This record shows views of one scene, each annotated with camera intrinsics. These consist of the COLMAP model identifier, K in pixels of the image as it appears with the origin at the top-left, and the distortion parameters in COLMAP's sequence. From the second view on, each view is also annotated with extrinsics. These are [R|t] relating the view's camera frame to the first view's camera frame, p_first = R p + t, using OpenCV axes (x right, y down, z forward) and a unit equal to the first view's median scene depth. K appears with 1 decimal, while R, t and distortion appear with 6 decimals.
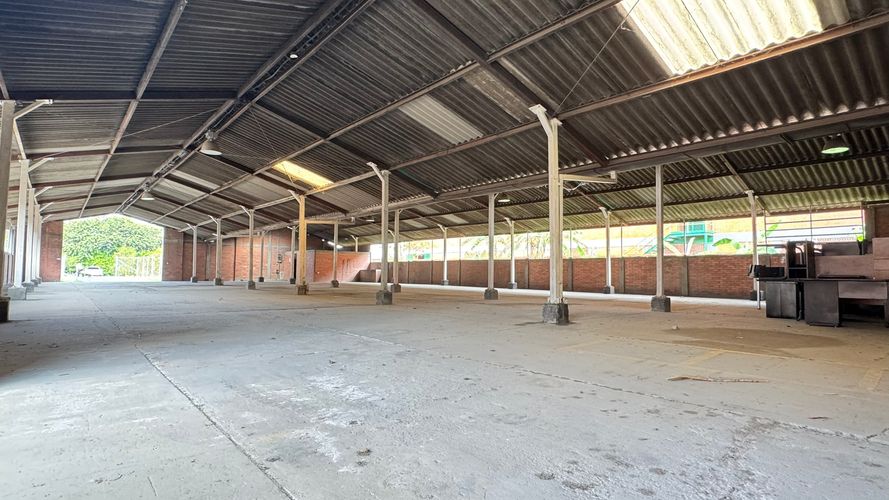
lens RADIAL K [[458.1, 0, 445.4], [0, 458.1, 247.4], [0, 0, 1]] dist [-0.001959, -0.000306]
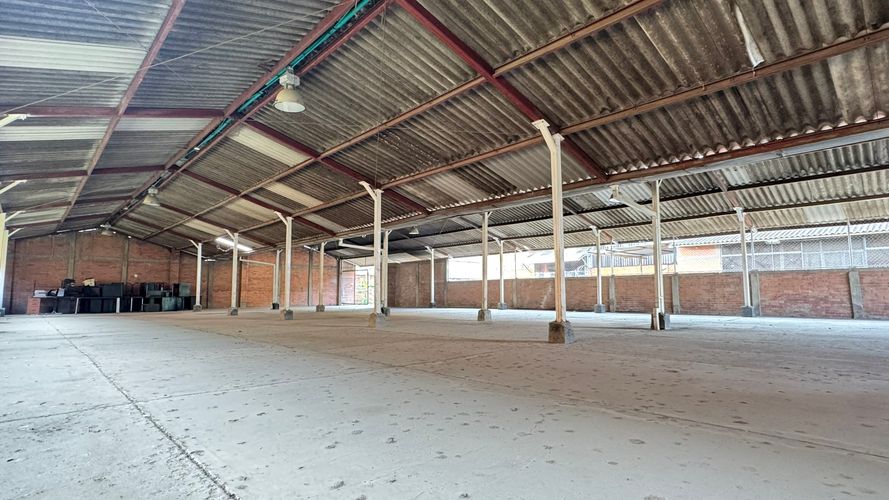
lens RADIAL K [[458.1, 0, 445.4], [0, 458.1, 247.4], [0, 0, 1]] dist [-0.001959, -0.000306]
pose [[0.999270, -0.012998, 0.035926, -0.025635], [0.014644, 0.998838, -0.045925, 0.001280], [-0.035288, 0.046418, 0.998299, 0.029939]]
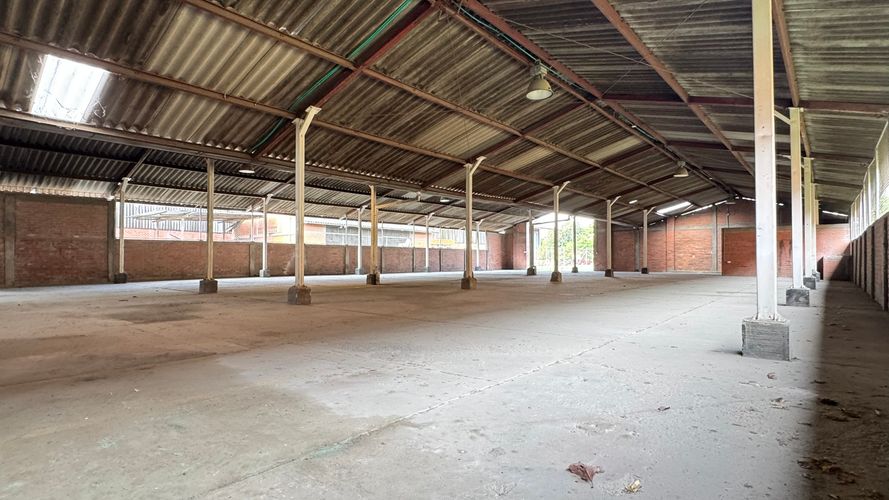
lens RADIAL K [[457.9, 0, 444.5], [0, 457.9, 250.0], [0, 0, 1]] dist [-0.001744, -0.000530]
pose [[-0.164307, 0.008382, 0.986374, -0.673819], [-0.054747, 0.998345, -0.017603, 0.032230], [-0.984889, -0.056893, -0.163577, 0.723831]]
